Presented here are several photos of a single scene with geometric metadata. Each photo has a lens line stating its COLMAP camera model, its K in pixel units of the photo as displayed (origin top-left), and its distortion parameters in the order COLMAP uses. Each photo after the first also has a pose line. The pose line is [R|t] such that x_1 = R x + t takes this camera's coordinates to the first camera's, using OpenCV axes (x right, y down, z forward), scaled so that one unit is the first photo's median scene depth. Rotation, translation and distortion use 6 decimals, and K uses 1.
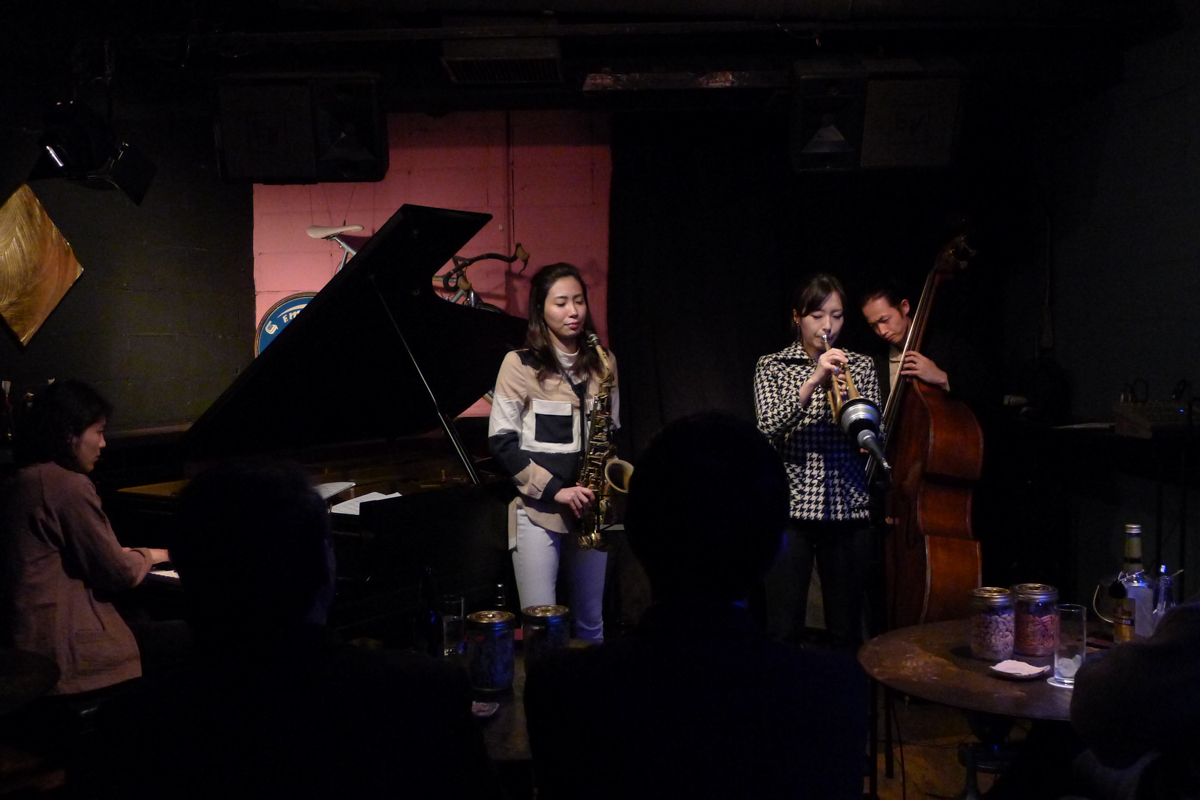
lens RADIAL K [[1214.2, 0, 580.4], [0, 1214.2, 419.2], [0, 0, 1]] dist [-0.058276, 0.000000]
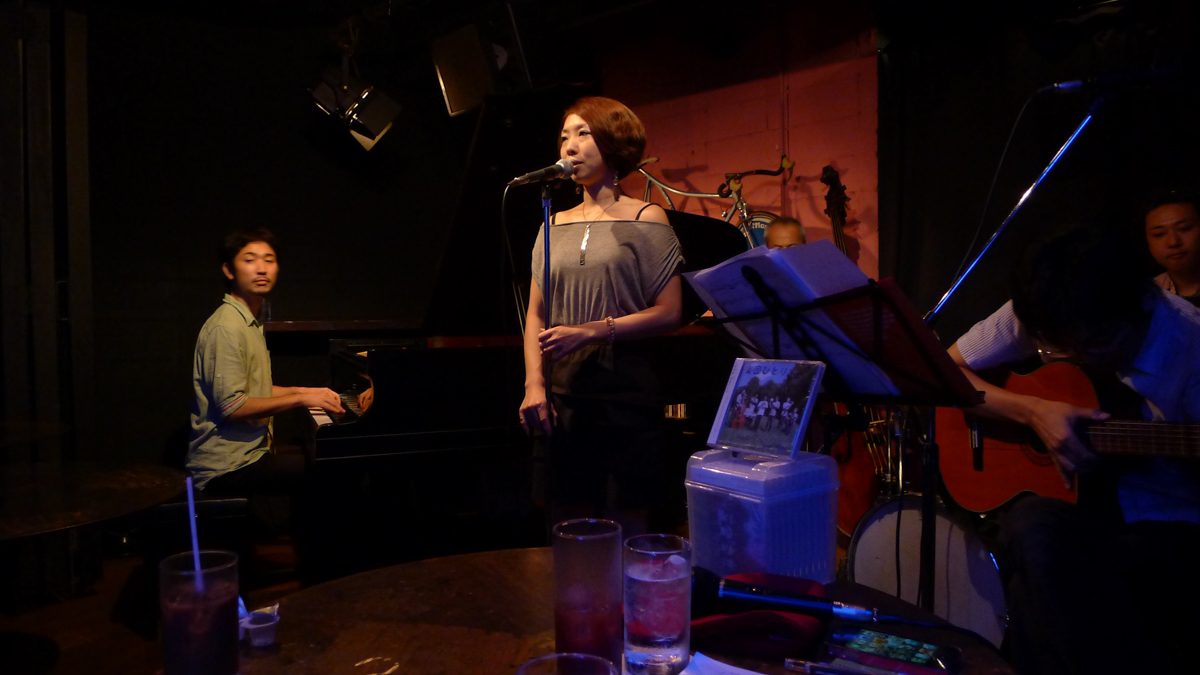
lens RADIAL K [[801.0, 0, 588.8], [0, 801.0, 329.4], [0, 0, 1]] dist [-0.022912, 0.001654]
pose [[0.790669, 0.006965, -0.612205, 0.251586], [-0.029168, 0.999228, -0.026303, 0.036314], [0.611549, 0.038654, 0.790262, 0.309187]]
